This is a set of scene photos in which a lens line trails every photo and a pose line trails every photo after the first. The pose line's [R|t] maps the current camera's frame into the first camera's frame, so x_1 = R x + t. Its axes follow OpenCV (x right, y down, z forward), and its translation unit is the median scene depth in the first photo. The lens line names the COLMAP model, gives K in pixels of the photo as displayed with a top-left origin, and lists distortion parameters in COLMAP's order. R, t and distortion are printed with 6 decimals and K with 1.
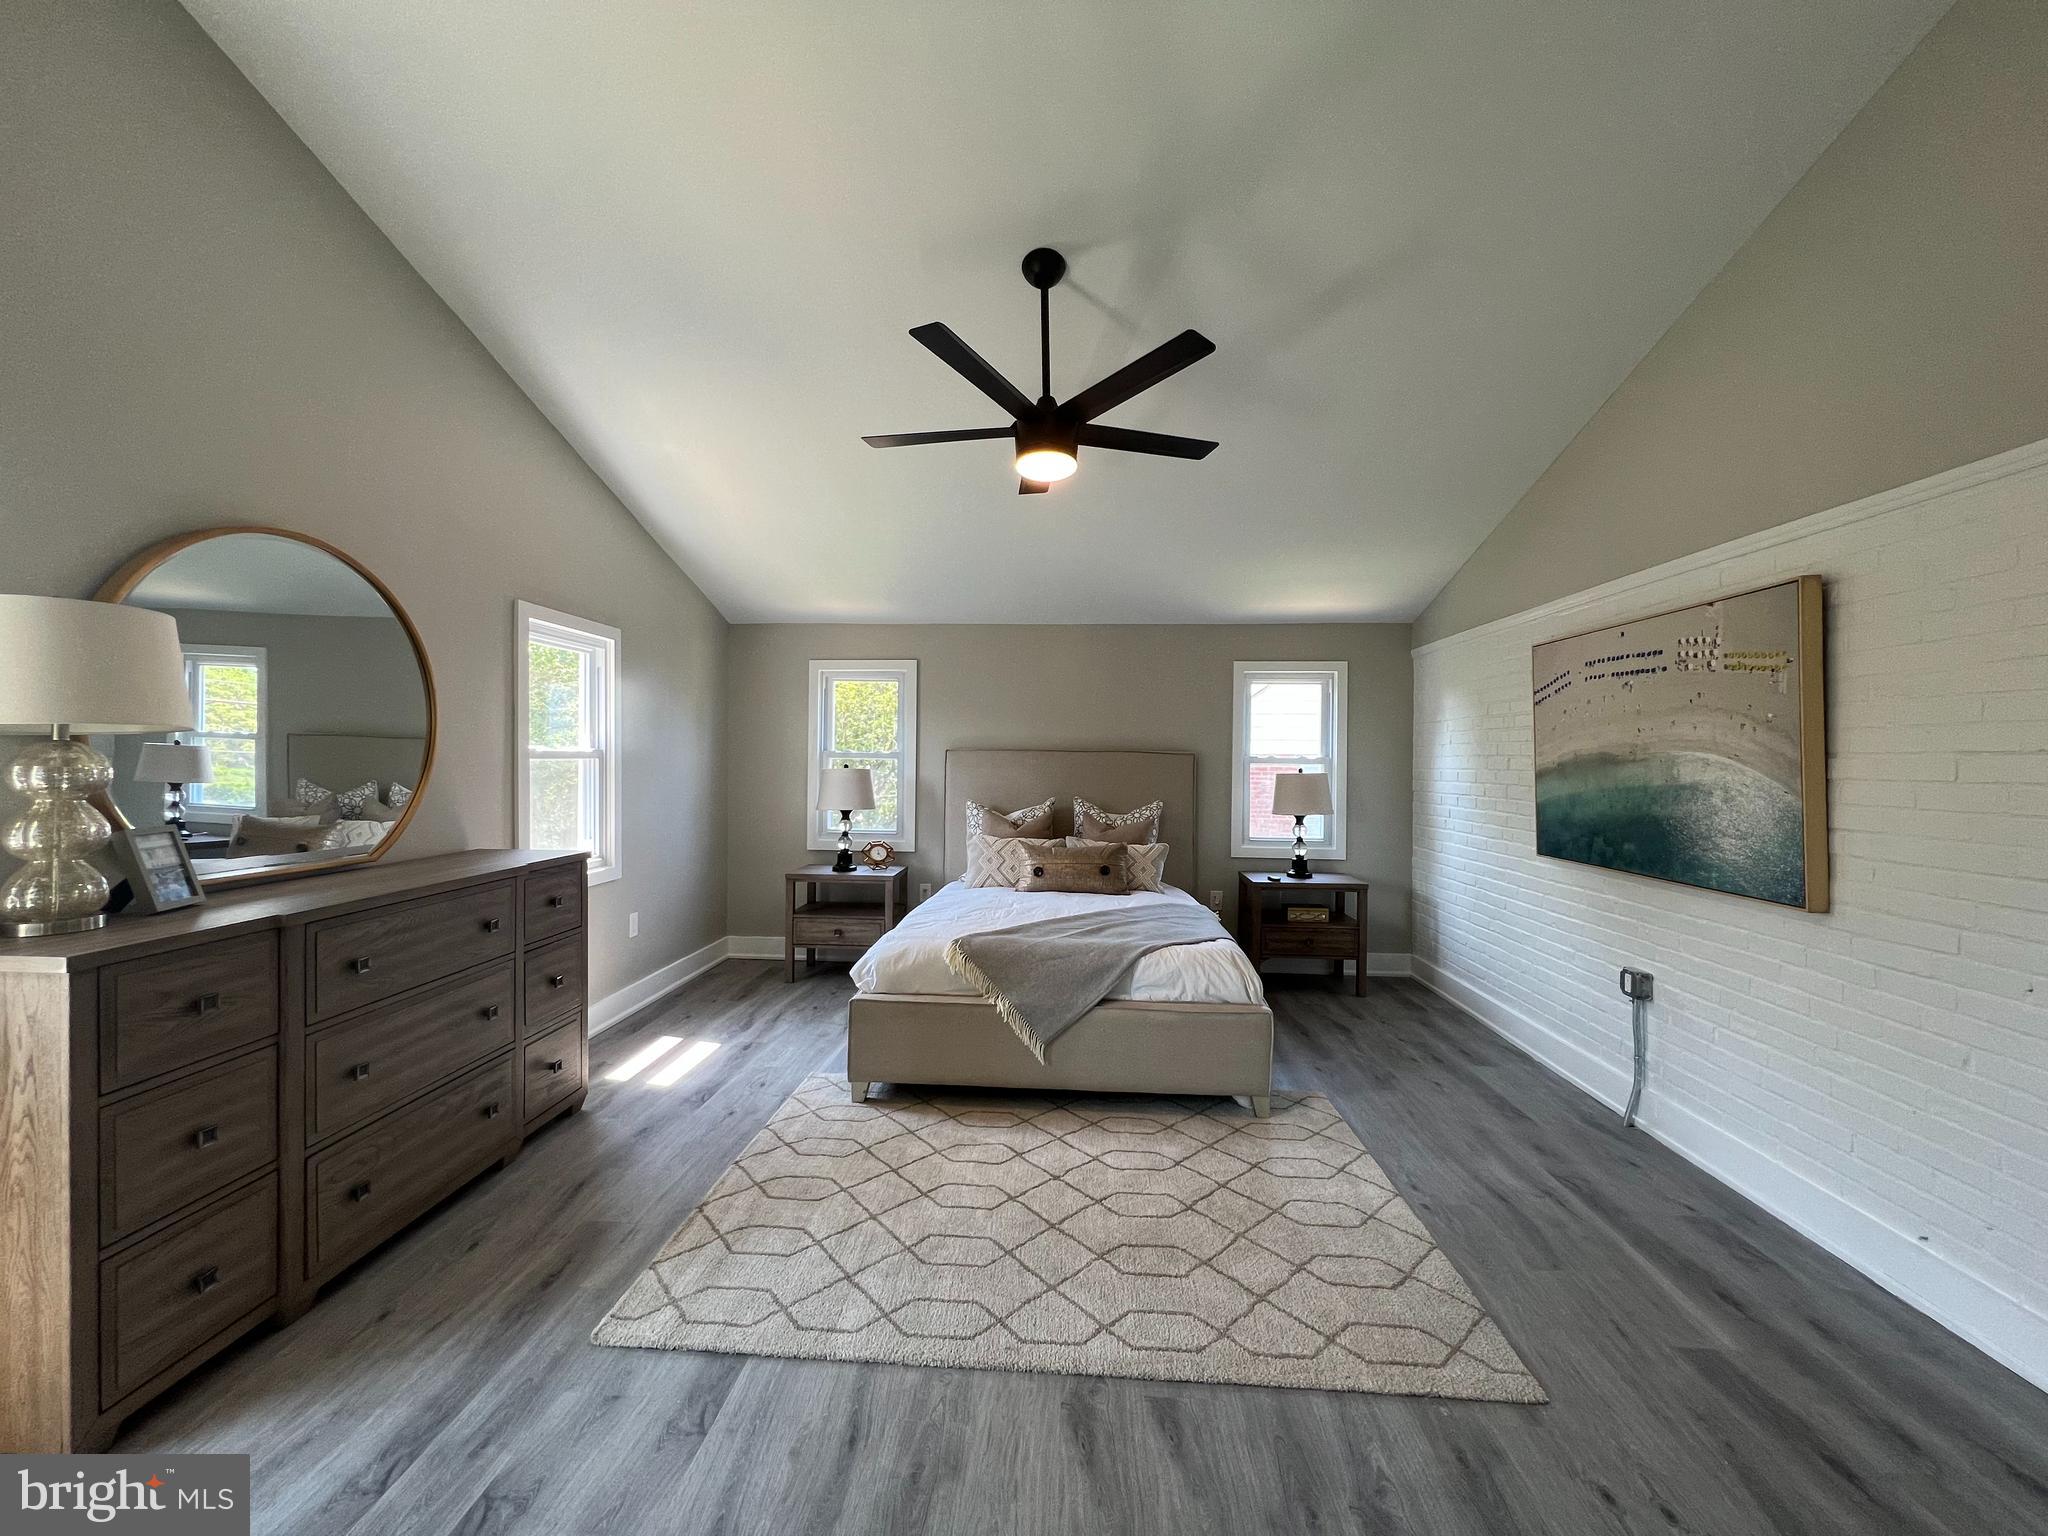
lens RADIAL K [[818.2, 0, 1024.0], [0, 818.2, 768.0], [0, 0, 1]] dist [0.000068, 0.000174]
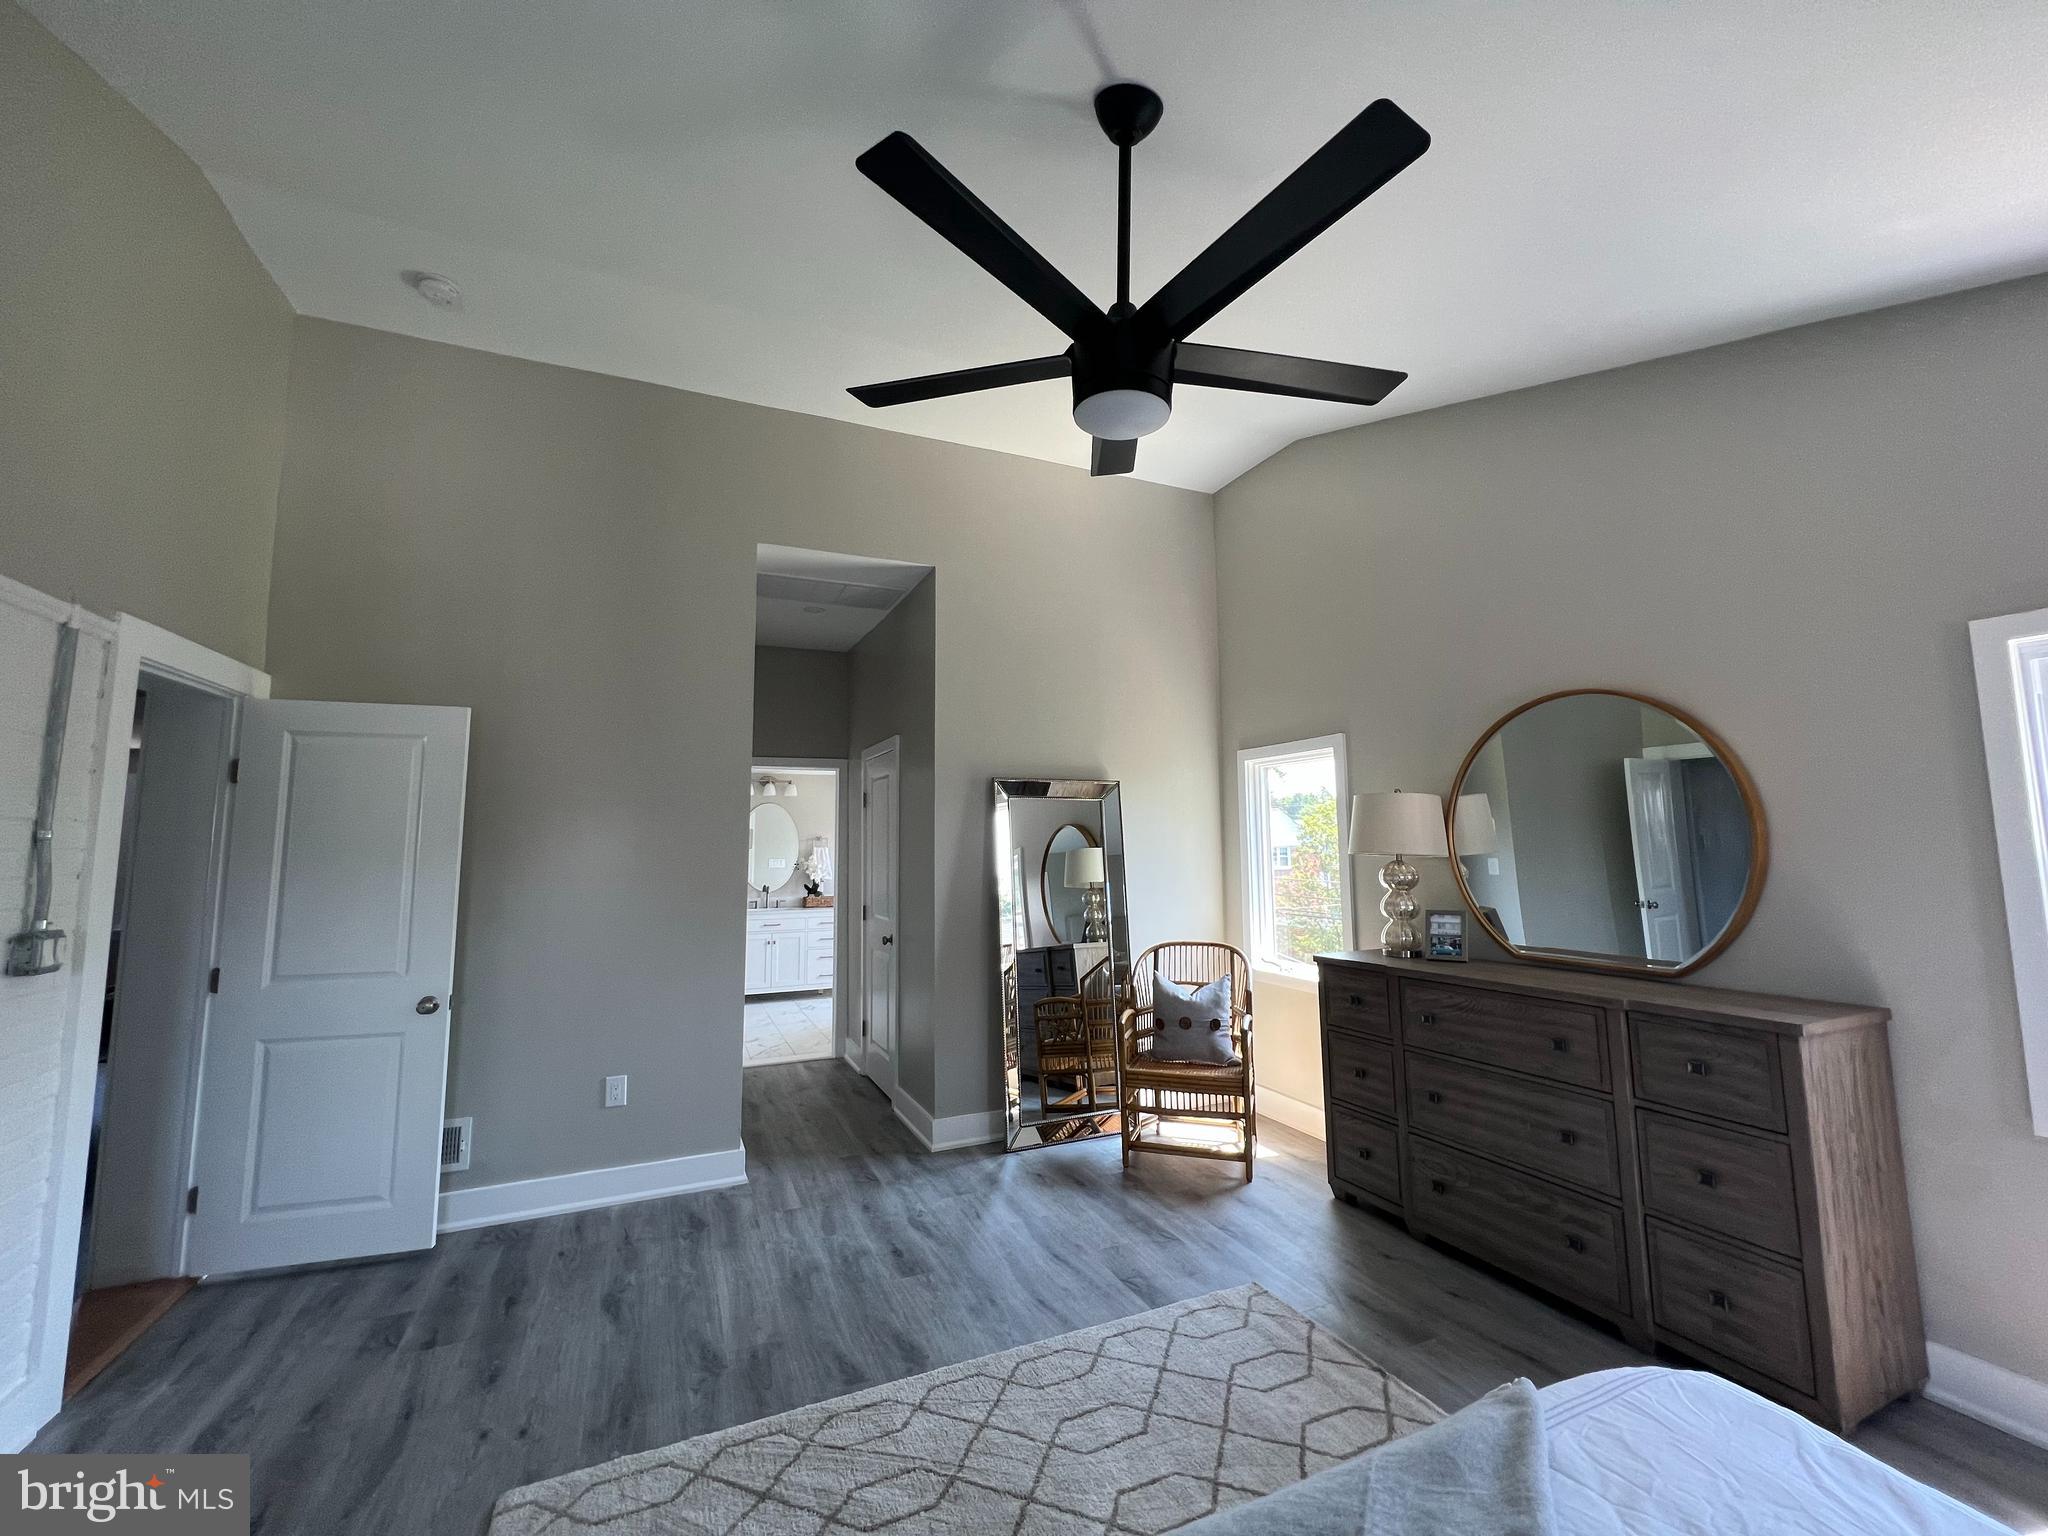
lens RADIAL K [[818.2, 0, 1024.0], [0, 818.2, 768.0], [0, 0, 1]] dist [0.000068, 0.000174]
pose [[-0.885128, -0.047181, -0.462949, 0.505648], [-0.004526, 0.995673, -0.092819, -0.059919], [0.465325, -0.080061, -0.881511, 2.047300]]
